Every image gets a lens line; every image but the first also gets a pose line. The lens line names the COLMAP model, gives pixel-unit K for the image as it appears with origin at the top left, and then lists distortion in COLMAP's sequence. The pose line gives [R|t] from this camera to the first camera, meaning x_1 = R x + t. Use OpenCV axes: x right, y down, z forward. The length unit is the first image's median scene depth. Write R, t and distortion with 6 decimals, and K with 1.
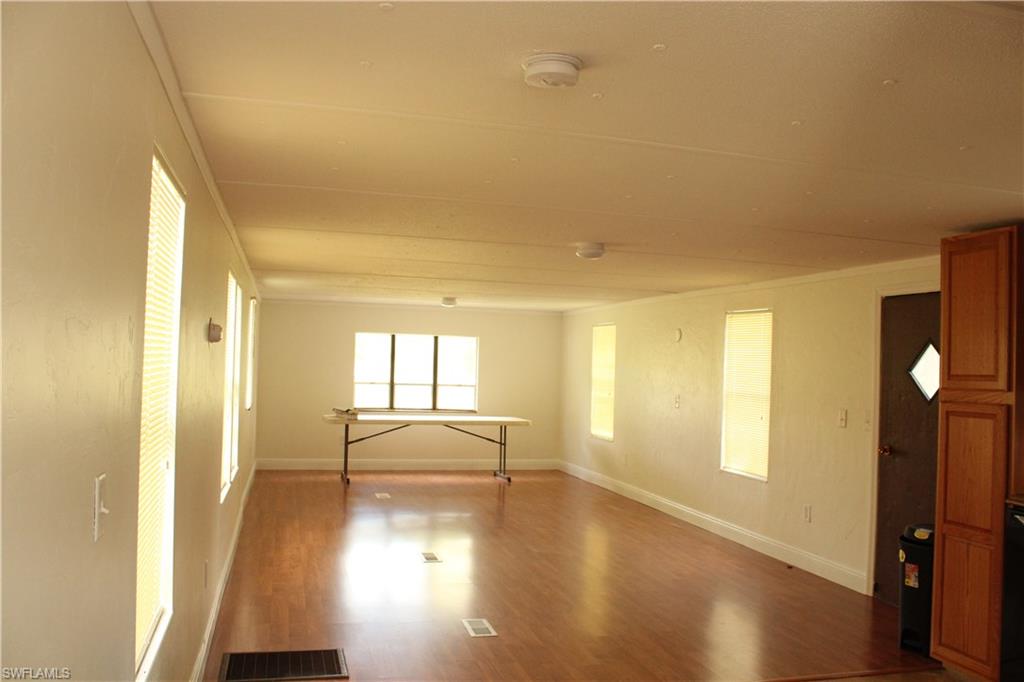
lens RADIAL K [[831.1, 0, 512.0], [0, 831.1, 341.0], [0, 0, 1]] dist [-0.082219, 0.009035]
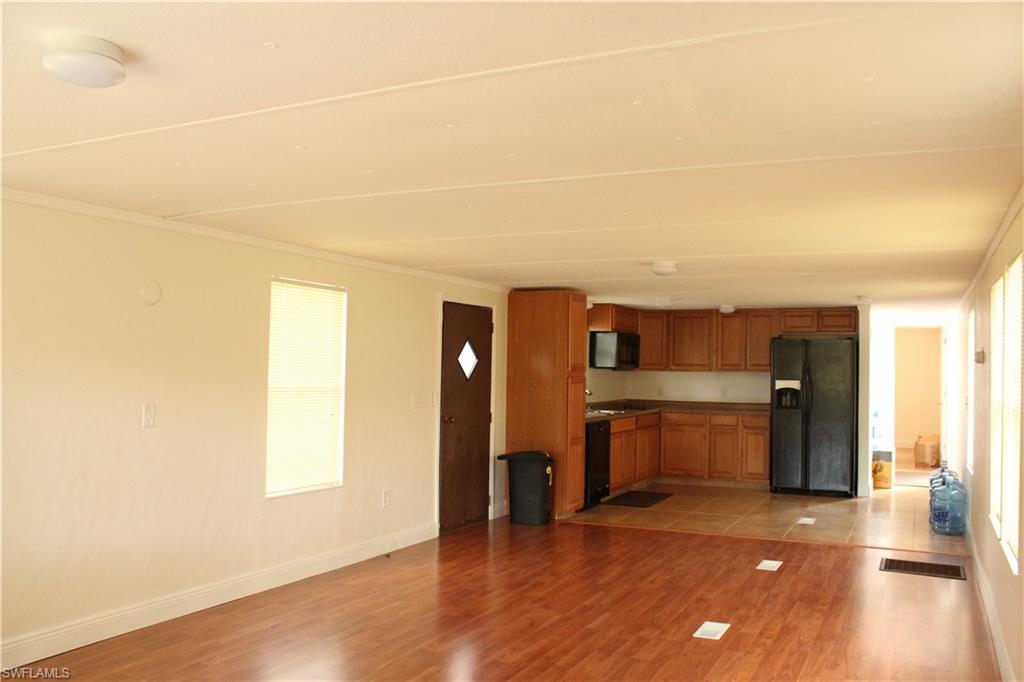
lens RADIAL K [[831.1, 0, 512.0], [0, 831.1, 341.0], [0, 0, 1]] dist [-0.082219, 0.009035]
pose [[-0.747115, -0.019787, 0.664400, -0.404069], [-0.054935, 0.997975, -0.032052, 0.036185], [-0.662421, -0.060445, -0.746689, 1.551263]]
